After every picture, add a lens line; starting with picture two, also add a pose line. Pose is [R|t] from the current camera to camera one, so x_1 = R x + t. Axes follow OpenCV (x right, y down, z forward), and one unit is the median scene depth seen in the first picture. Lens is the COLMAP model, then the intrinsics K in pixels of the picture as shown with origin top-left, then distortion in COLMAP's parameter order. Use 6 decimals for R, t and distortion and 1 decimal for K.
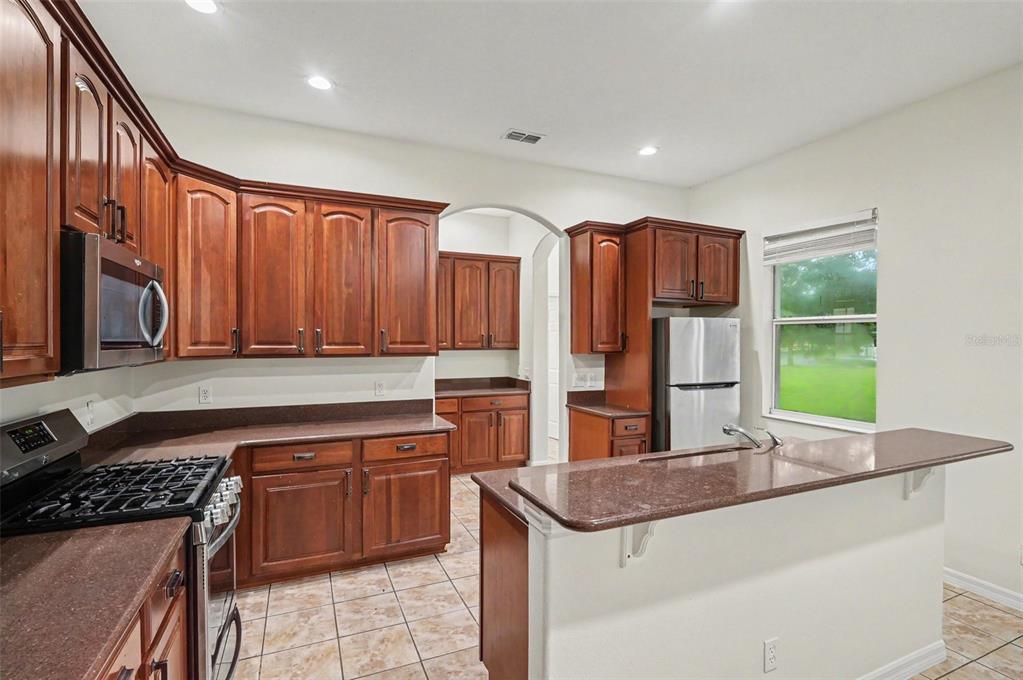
lens RADIAL K [[482.8, 0, 514.6], [0, 482.8, 341.7], [0, 0, 1]] dist [-0.005201, -0.000278]
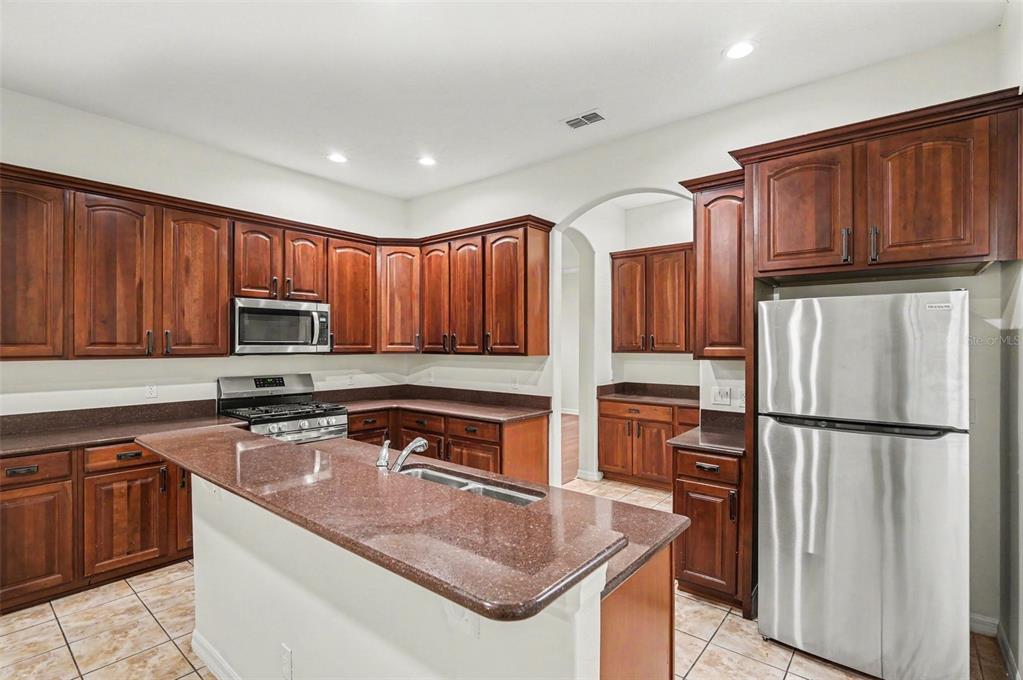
lens RADIAL K [[482.8, 0, 514.6], [0, 482.8, 341.7], [0, 0, 1]] dist [-0.005201, -0.000278]
pose [[0.440229, -0.005976, -0.897866, 0.896709], [-0.002869, 0.999963, -0.008062, 0.006895], [0.897881, 0.006125, 0.440196, 0.548338]]
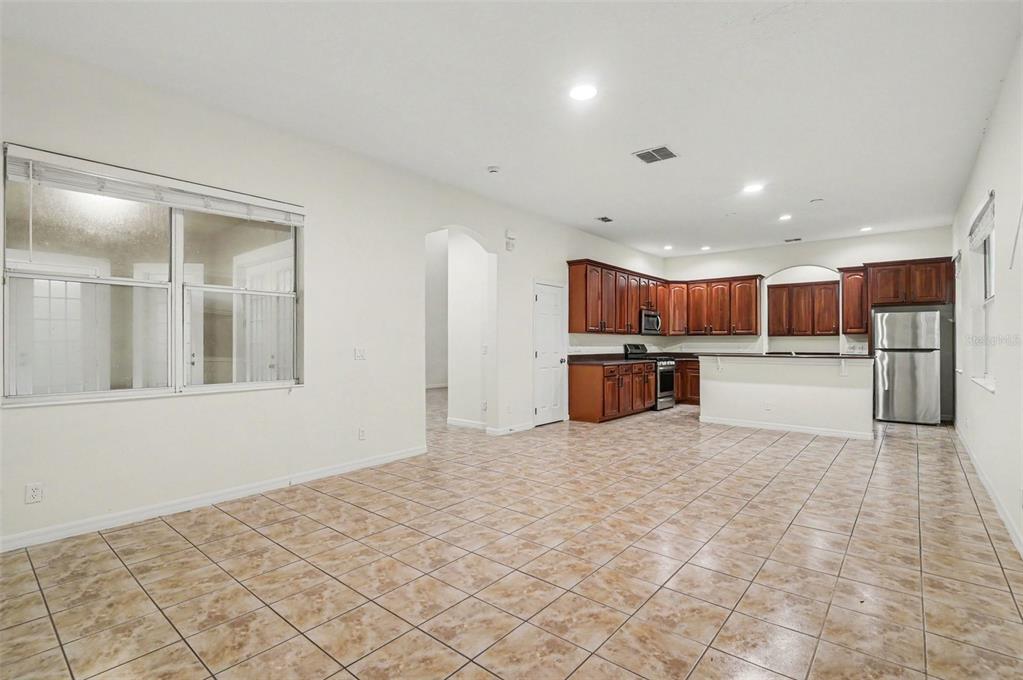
lens RADIAL K [[482.8, 0, 514.6], [0, 482.8, 341.7], [0, 0, 1]] dist [-0.005201, -0.000278]
pose [[0.442467, -0.005561, -0.896768, 1.718674], [-0.002285, 0.999971, -0.007328, 0.095543], [0.896782, 0.005291, 0.442441, -1.395326]]
